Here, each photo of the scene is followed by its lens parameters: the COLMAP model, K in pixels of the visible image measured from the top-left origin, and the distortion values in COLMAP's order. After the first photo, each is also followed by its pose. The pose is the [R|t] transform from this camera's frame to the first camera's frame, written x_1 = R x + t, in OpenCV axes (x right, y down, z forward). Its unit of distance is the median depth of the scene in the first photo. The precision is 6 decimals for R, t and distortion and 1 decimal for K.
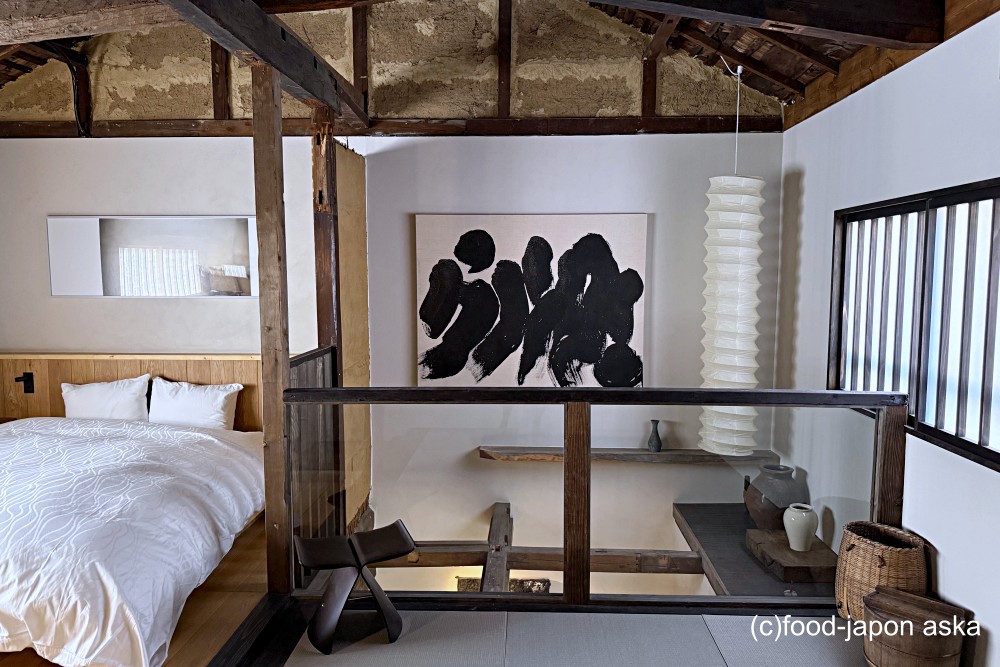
lens RADIAL K [[706.0, 0, 493.3], [0, 706.0, 342.0], [0, 0, 1]] dist [0.061971, -0.079793]
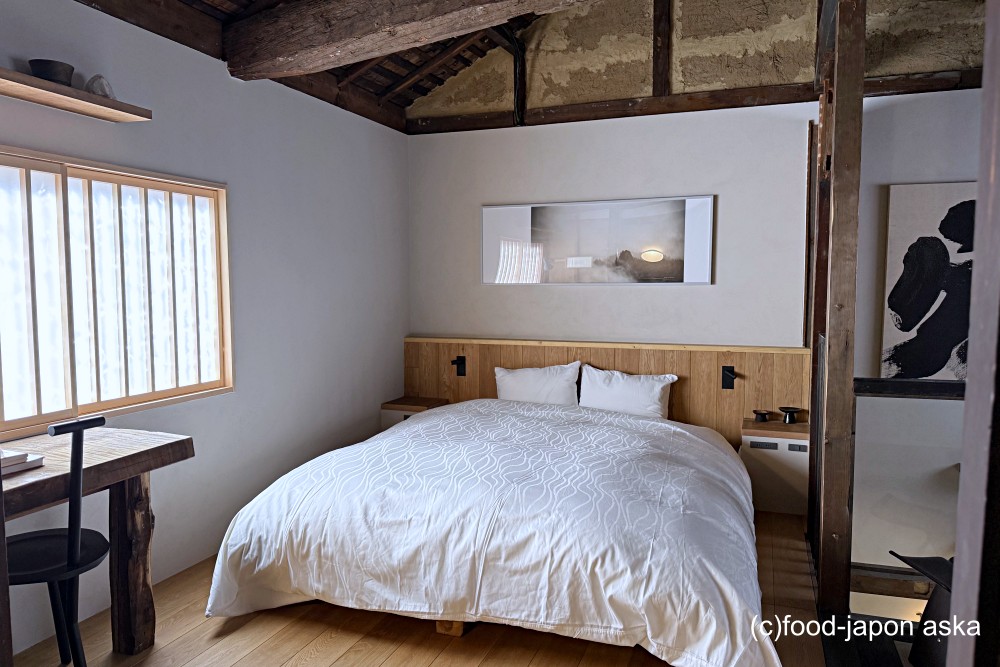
lens RADIAL K [[706.0, 0, 489.1], [0, 706.0, 340.8], [0, 0, 1]] dist [0.061971, -0.079793]
pose [[0.952528, 0.024469, -0.303467, -0.303340], [-0.027927, 0.999585, -0.007062, 0.026911], [0.303169, 0.015202, 0.952816, 0.033201]]
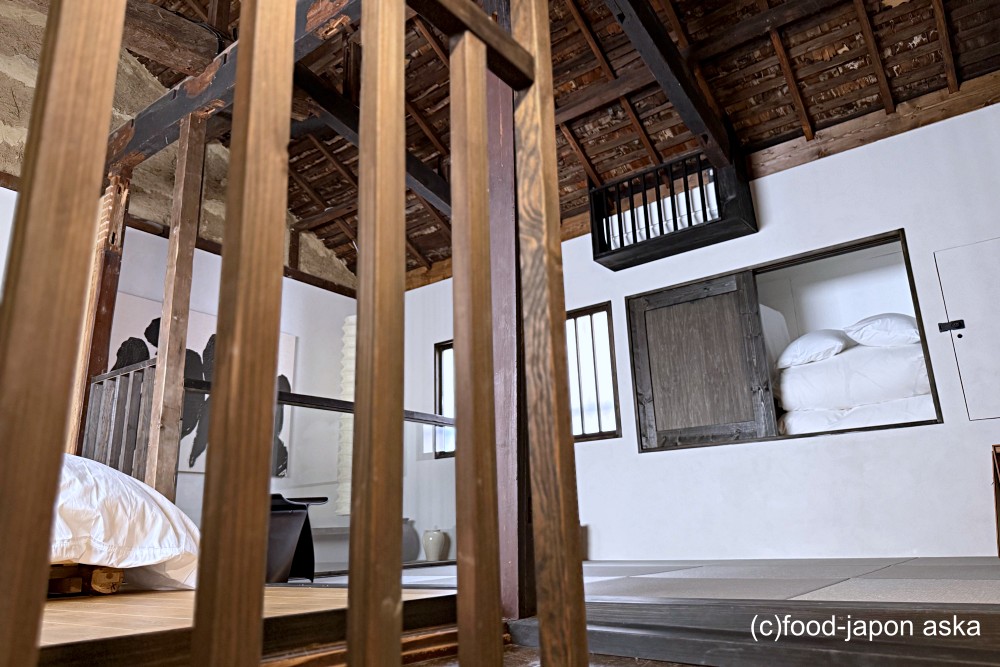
lens RADIAL K [[706.0, 0, 505.3], [0, 706.0, 329.7], [0, 0, 1]] dist [0.061971, -0.079793]
pose [[0.562292, 0.212665, 0.799125, -0.600790], [0.111122, 0.938169, -0.327857, 0.274043], [-0.819438, 0.273152, 0.503894, 0.026176]]
